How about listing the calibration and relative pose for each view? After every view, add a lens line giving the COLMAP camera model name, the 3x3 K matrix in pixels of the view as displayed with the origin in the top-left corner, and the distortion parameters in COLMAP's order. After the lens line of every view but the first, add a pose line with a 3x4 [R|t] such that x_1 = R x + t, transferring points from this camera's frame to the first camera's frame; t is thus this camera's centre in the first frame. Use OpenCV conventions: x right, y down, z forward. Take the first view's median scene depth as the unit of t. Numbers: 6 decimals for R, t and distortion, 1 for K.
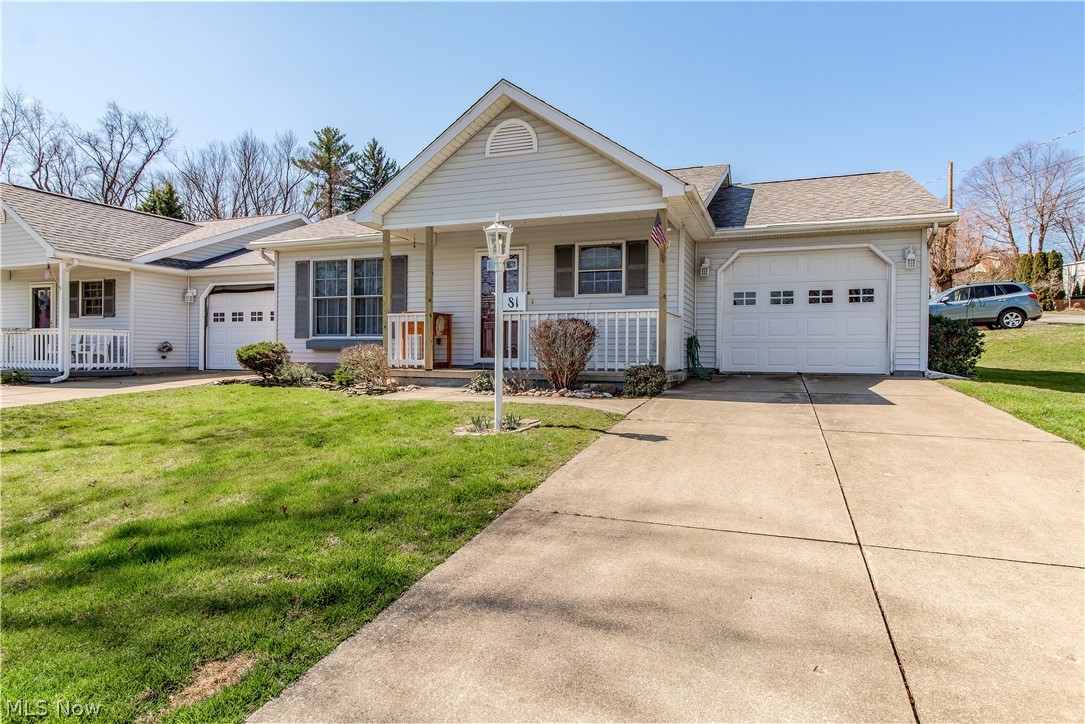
lens RADIAL K [[628.8, 0, 539.3], [0, 628.8, 359.4], [0, 0, 1]] dist [0.001028, -0.002058]
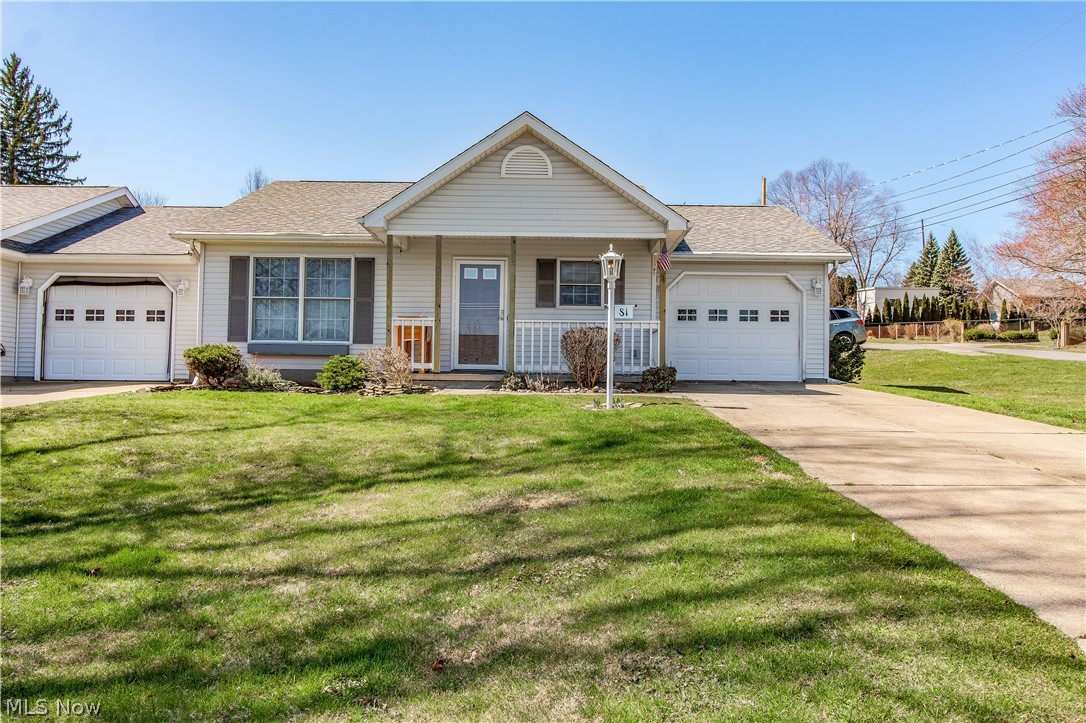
lens RADIAL K [[879.1, 0, 543.7], [0, 879.1, 360.7], [0, 0, 1]] dist [0.001277, 0.002899]
pose [[0.931682, 0.016316, 0.362907, -0.490522], [-0.002343, 0.999240, -0.038909, 0.047454], [-0.363266, 0.035400, 0.931013, -0.372688]]
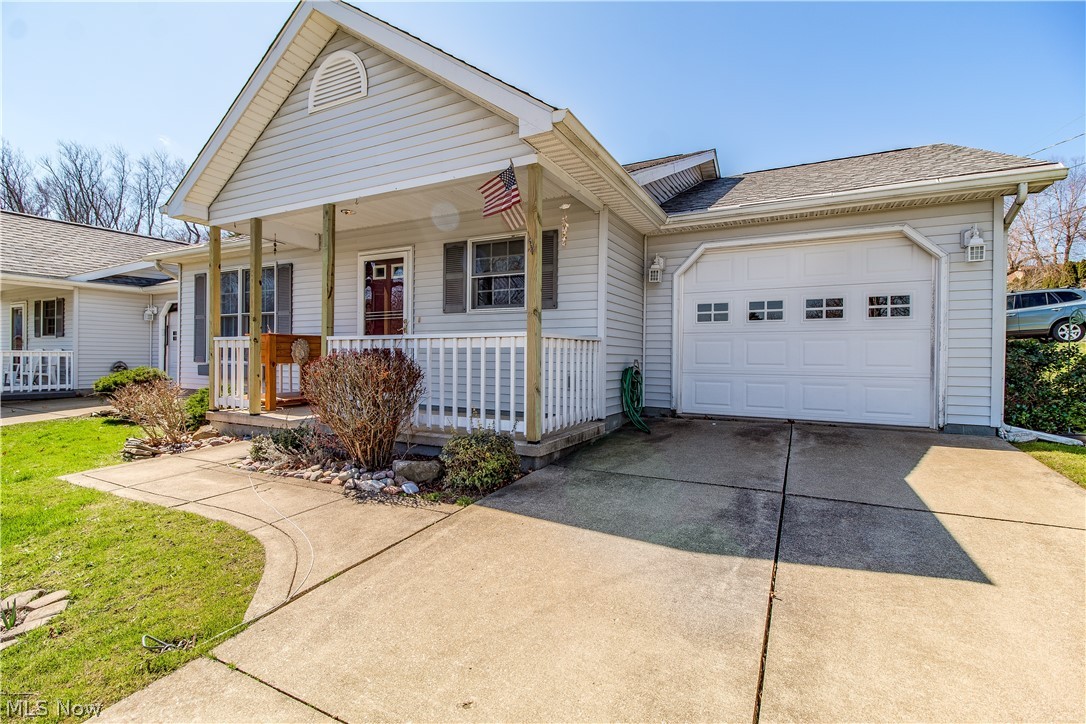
lens RADIAL K [[500.6, 0, 543.7], [0, 500.6, 359.4], [0, 0, 1]] dist [0.003379, -0.002572]
pose [[0.992928, 0.001452, -0.118710, 0.207582], [-0.001612, 0.999998, -0.001254, -0.043125], [0.118708, 0.001436, 0.992928, 0.420102]]
